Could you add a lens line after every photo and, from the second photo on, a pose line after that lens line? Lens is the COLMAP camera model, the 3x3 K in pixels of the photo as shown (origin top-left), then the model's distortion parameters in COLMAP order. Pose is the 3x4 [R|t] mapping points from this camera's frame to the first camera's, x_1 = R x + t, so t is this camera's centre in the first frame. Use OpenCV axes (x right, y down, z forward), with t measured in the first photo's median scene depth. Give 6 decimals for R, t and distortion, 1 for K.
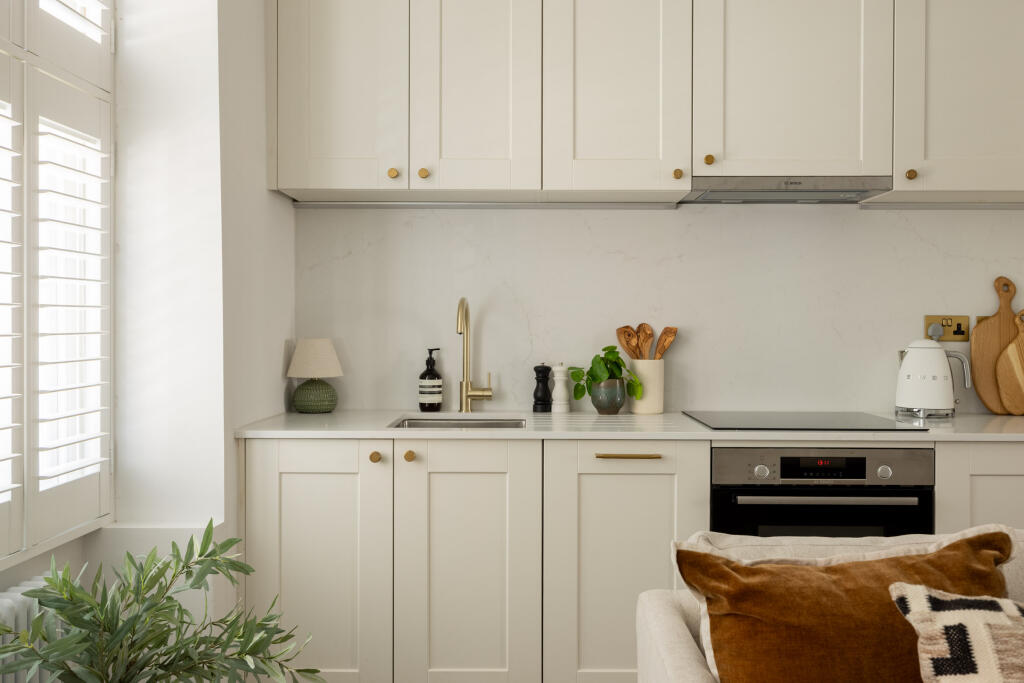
lens RADIAL K [[946.6, 0, 516.0], [0, 946.6, 328.8], [0, 0, 1]] dist [-0.000891, -0.000253]
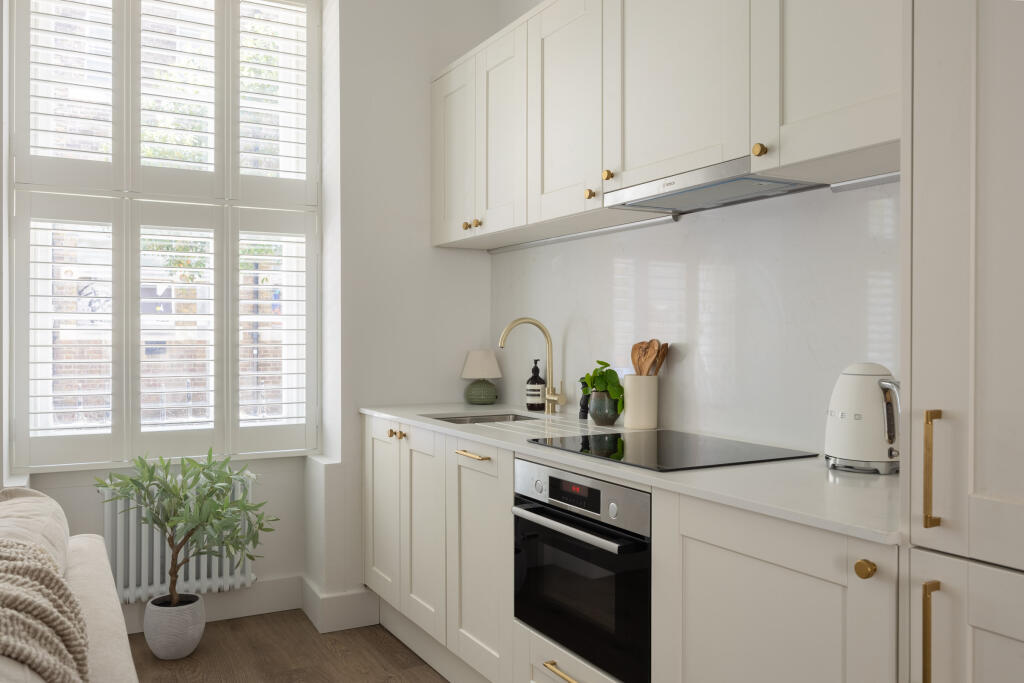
lens RADIAL K [[817.0, 0, 512.0], [0, 817.0, 341.5], [0, 0, 1]] dist [-0.003561, -0.001818]
pose [[0.500895, 0.006561, -0.865483, 0.836418], [-0.008360, 0.999961, 0.002742, -0.005378], [0.865468, 0.005862, 0.500931, 0.452689]]
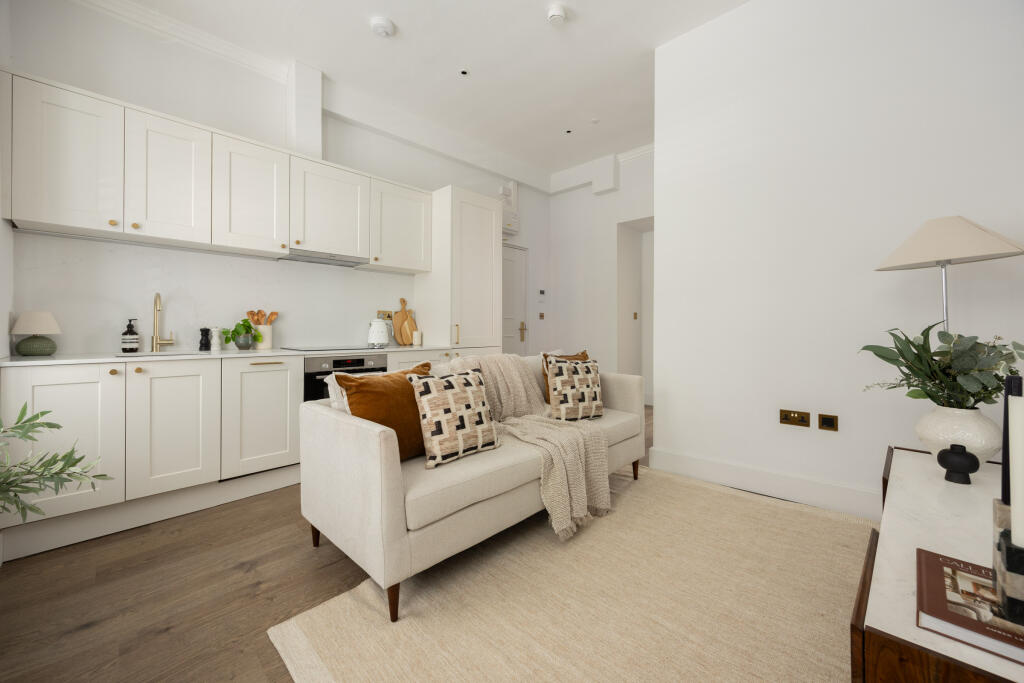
lens RADIAL K [[406.5, 0, 522.8], [0, 406.5, 330.0], [0, 0, 1]] dist [0.003288, 0.000207]
pose [[0.677294, -0.001123, 0.735712, -0.162250], [-0.001997, 0.999992, 0.003365, 0.039478], [-0.735710, -0.003748, 0.677287, -0.126949]]
